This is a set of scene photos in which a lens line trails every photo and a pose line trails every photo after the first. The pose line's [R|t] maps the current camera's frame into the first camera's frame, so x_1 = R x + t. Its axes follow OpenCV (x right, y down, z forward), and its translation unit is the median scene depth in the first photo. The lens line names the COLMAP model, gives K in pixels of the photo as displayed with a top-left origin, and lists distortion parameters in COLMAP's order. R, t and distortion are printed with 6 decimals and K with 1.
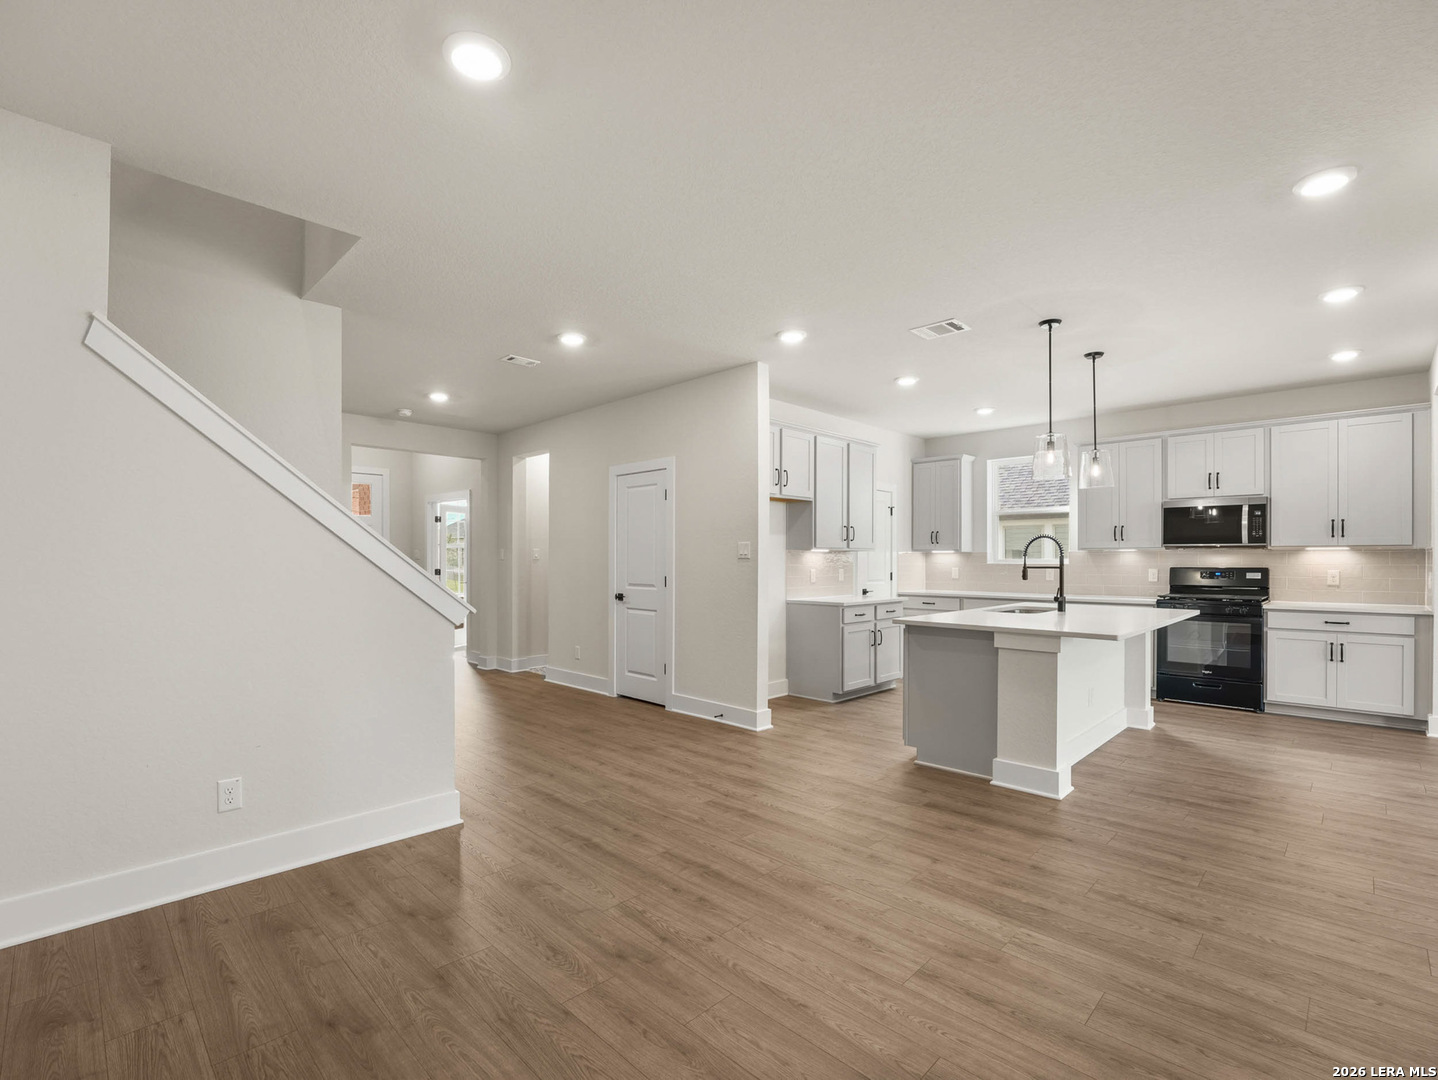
lens RADIAL K [[671.7, 0, 707.7], [0, 671.7, 529.1], [0, 0, 1]] dist [-0.012295, -0.001414]
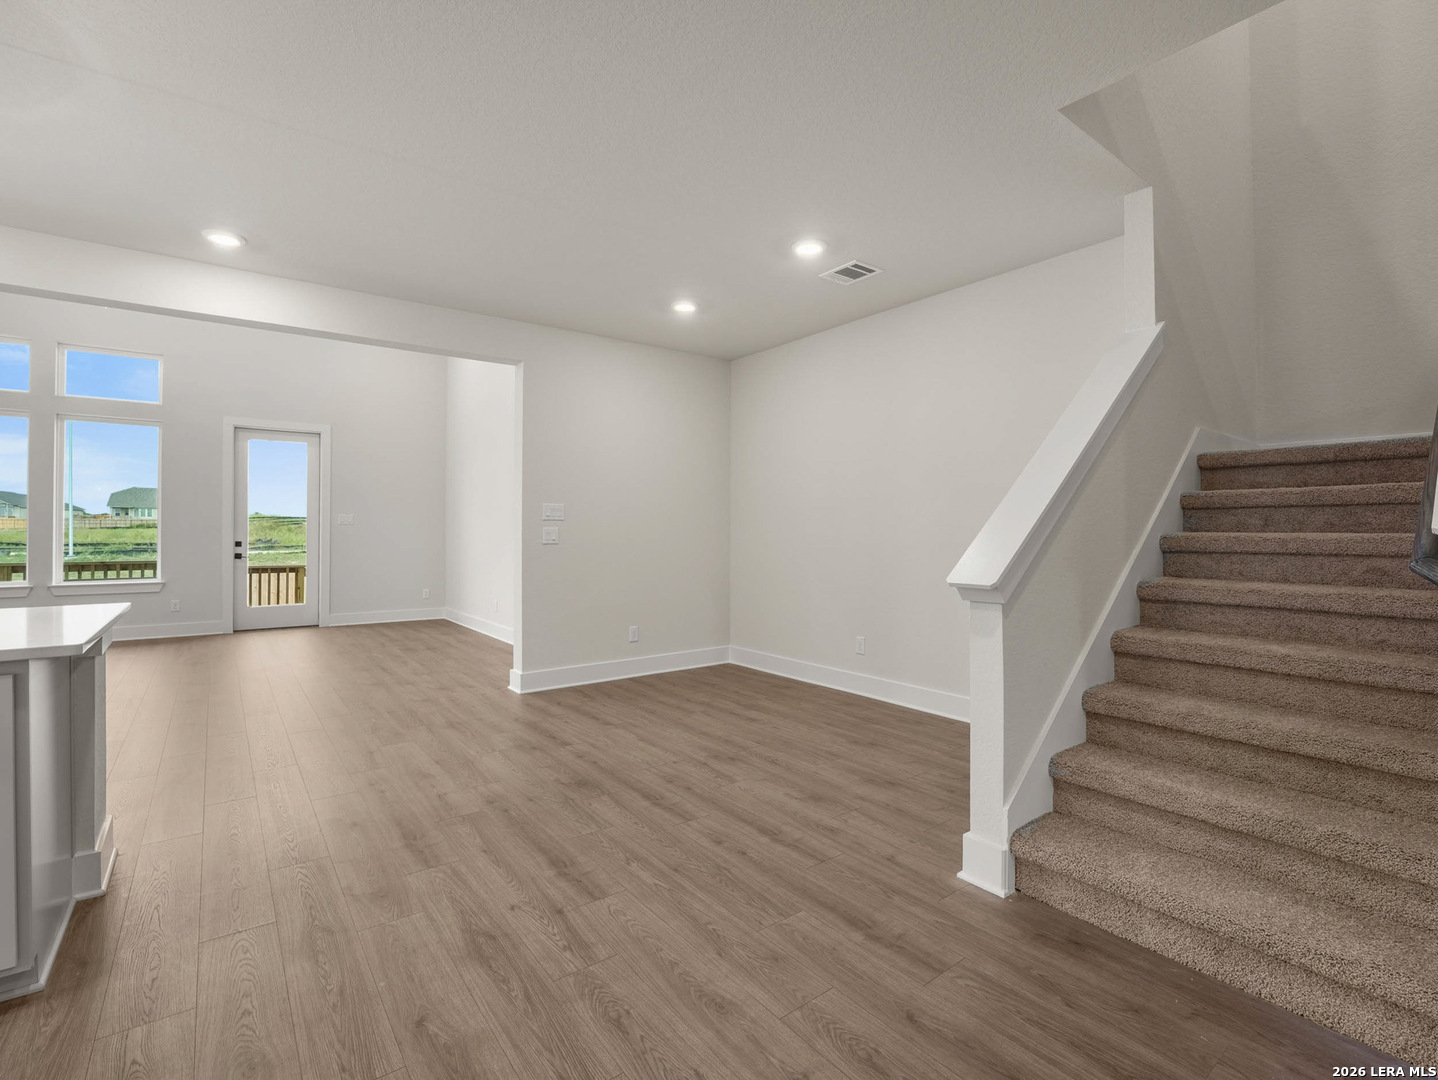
lens RADIAL K [[671.7, 0, 711.2], [0, 671.7, 530.7], [0, 0, 1]] dist [-0.012295, -0.001414]
pose [[-0.989966, -0.001136, 0.141302, -0.149119], [-0.007973, 0.998824, -0.047827, 0.076784], [-0.141082, -0.048474, -0.988811, 1.277147]]
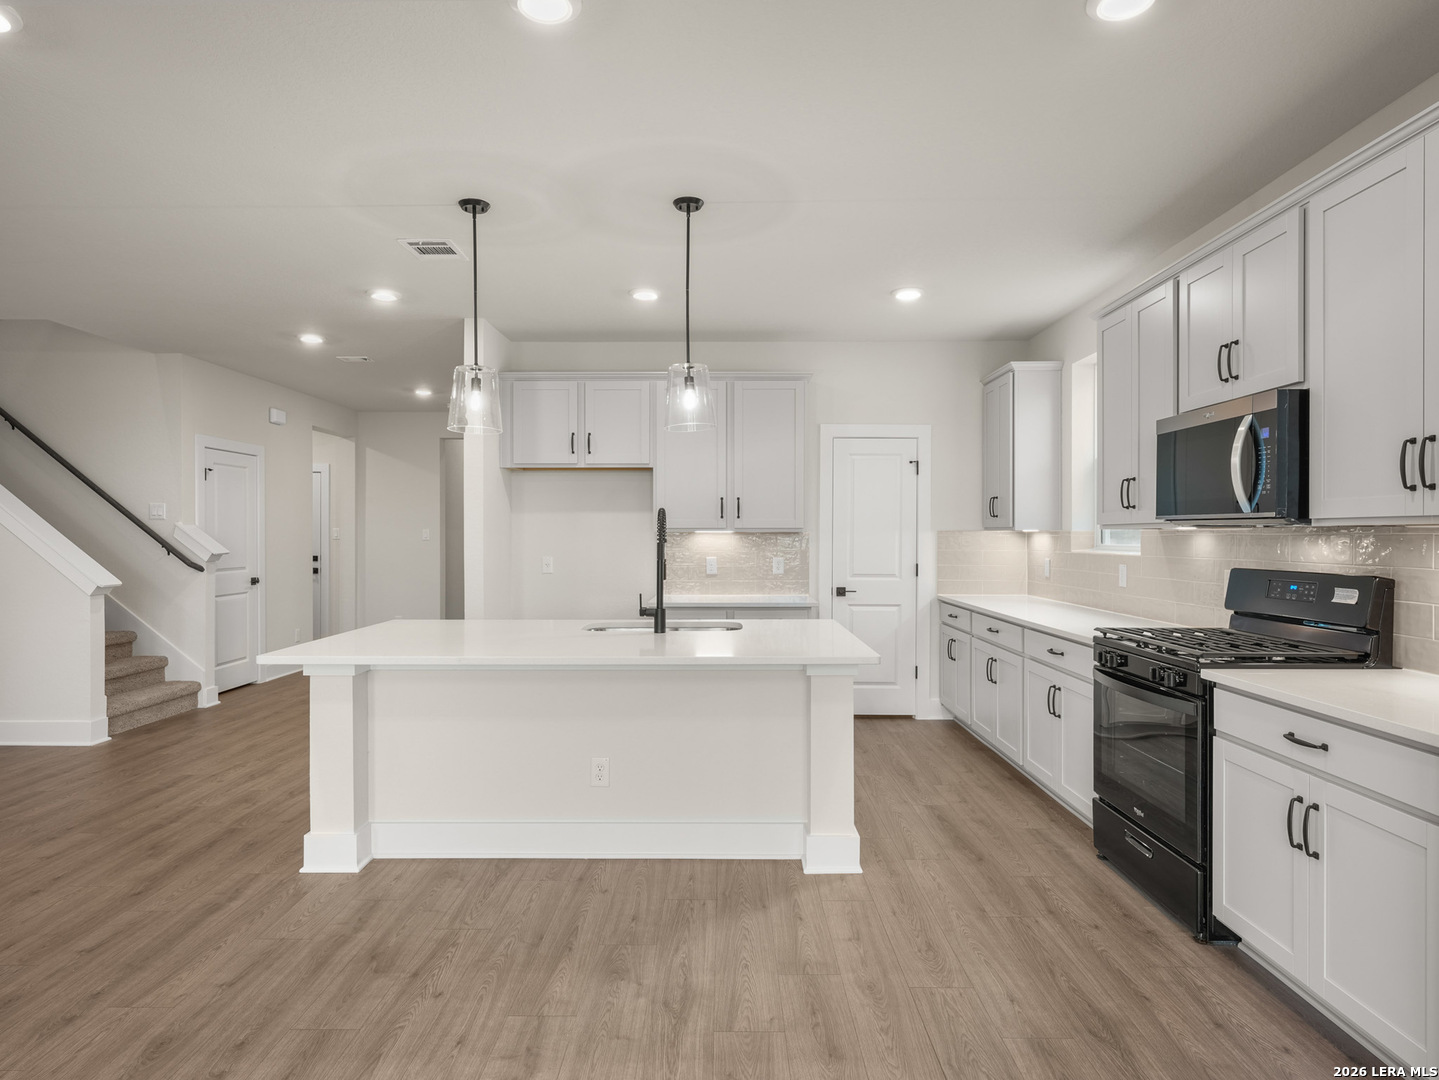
lens RADIAL K [[794.6, 0, 713.0], [0, 794.6, 541.3], [0, 0, 1]] dist [-0.011611, -0.001347]
pose [[0.703237, 0.002756, -0.710951, 1.185527], [0.037907, 0.998425, 0.041365, 0.008442], [0.709945, -0.056039, 0.702024, 0.574505]]
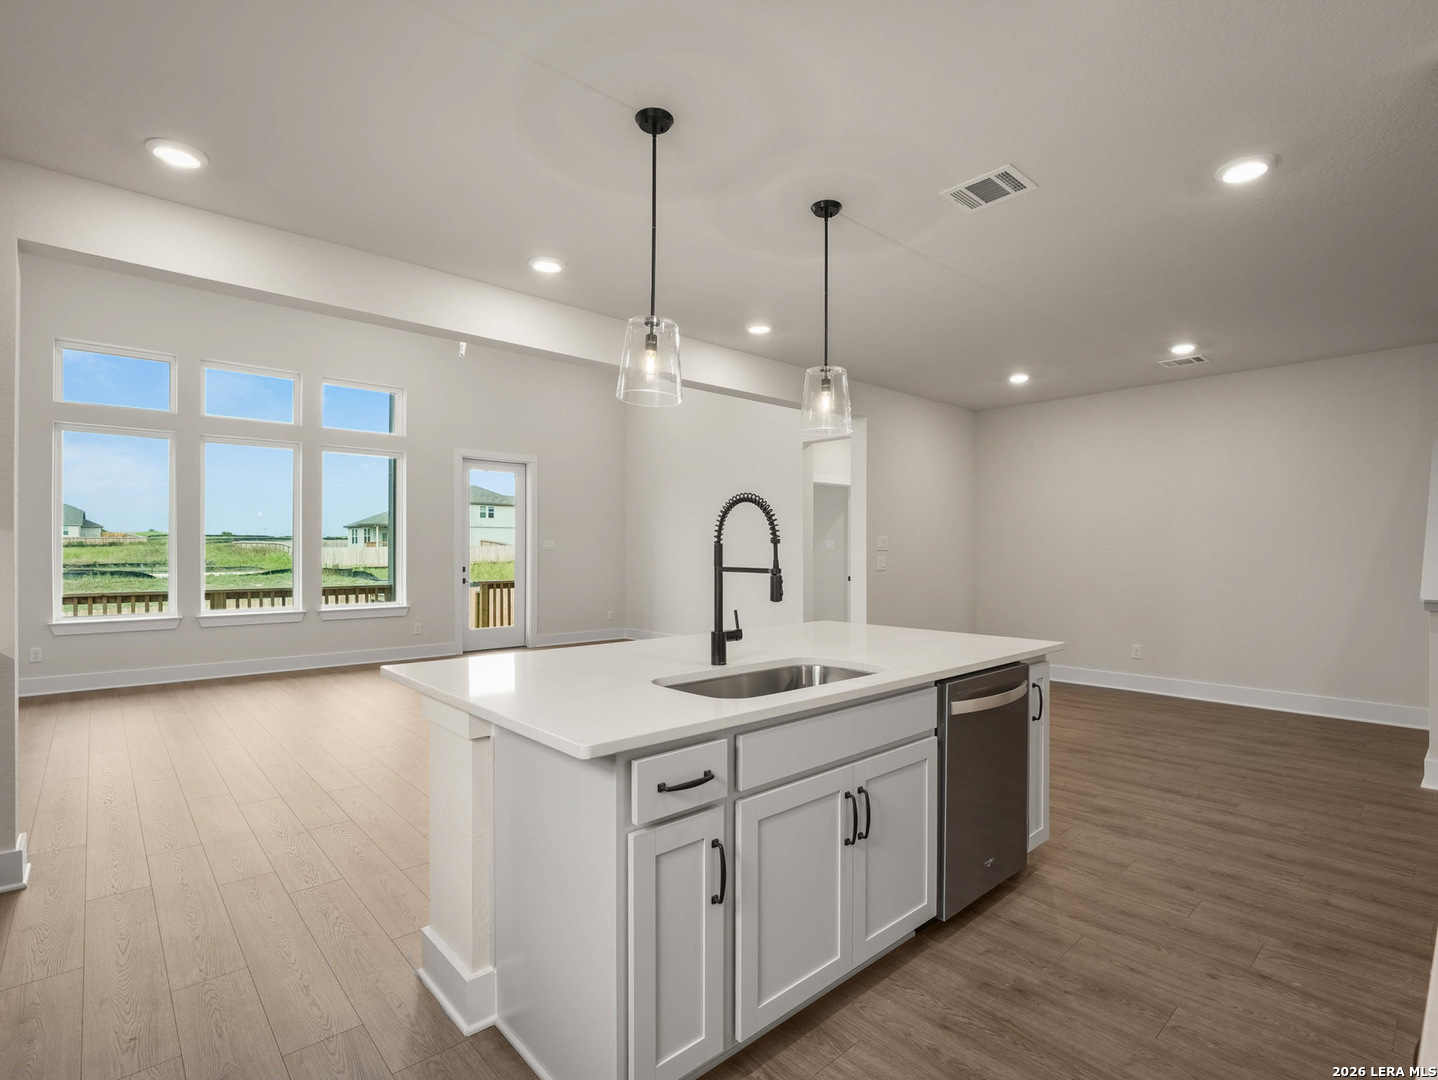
lens RADIAL K [[709.4, 0, 717.6], [0, 709.4, 552.0], [0, 0, 1]] dist [-0.004188, -0.000916]
pose [[-0.998960, 0.002053, 0.045558, 0.551285], [0.000155, 0.999134, -0.041617, 0.068655], [-0.045604, -0.041567, -0.998094, 1.631180]]
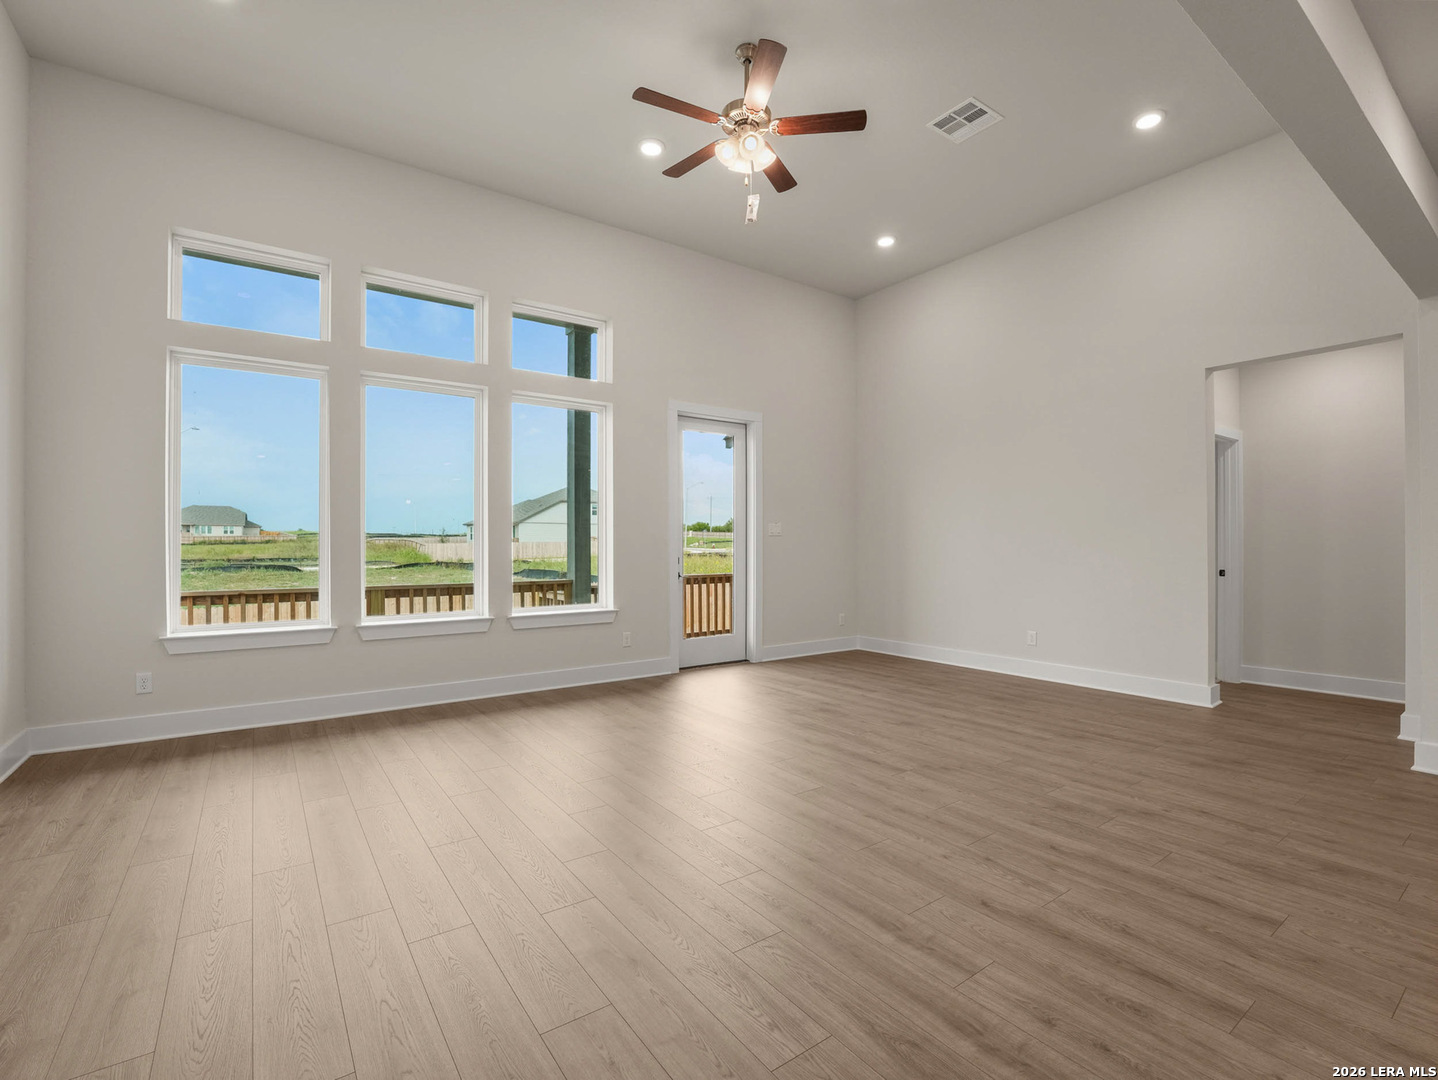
lens RADIAL K [[671.7, 0, 727.6], [0, 671.7, 543.4], [0, 0, 1]] dist [-0.012295, -0.001414]
pose [[-0.988502, 0.007061, 0.151045, 1.025453], [0.000034, 0.998919, -0.046477, 0.065464], [-0.151210, -0.045937, -0.987434, 1.084572]]
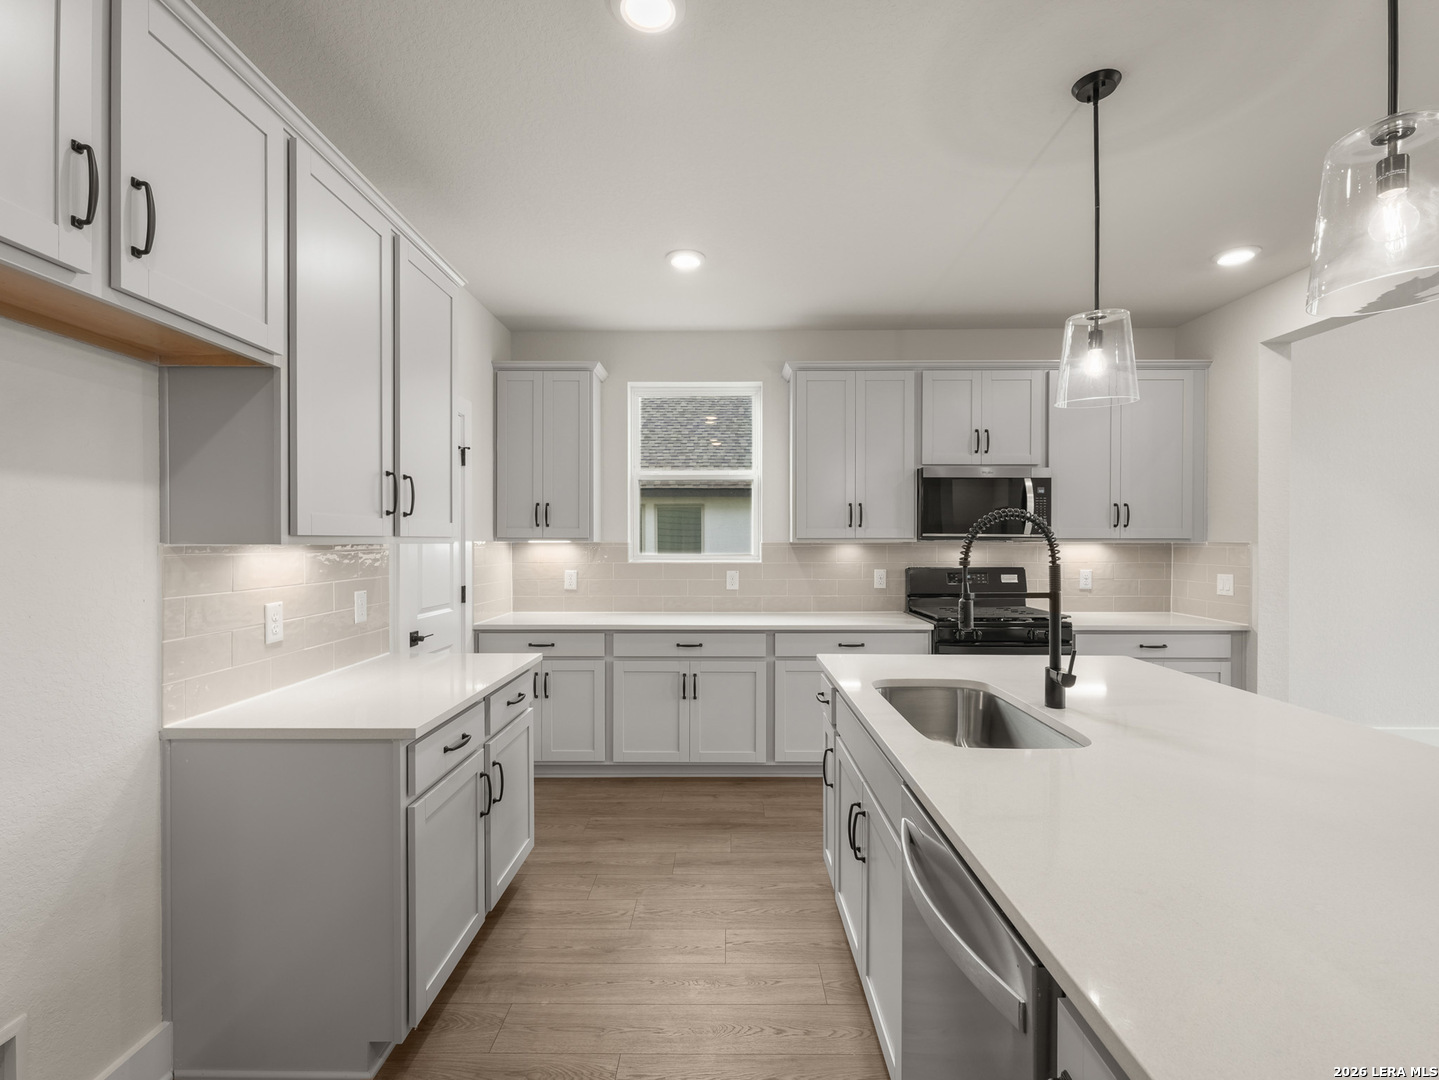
lens RADIAL K [[659.5, 0, 723.6], [0, 659.5, 551.3], [0, 0, 1]] dist [0.011095, 0.000240]
pose [[0.702679, -0.011341, 0.711417, 0.126027], [-0.031589, 0.998390, 0.047116, 0.021913], [-0.710806, -0.055580, 0.701189, 0.952492]]
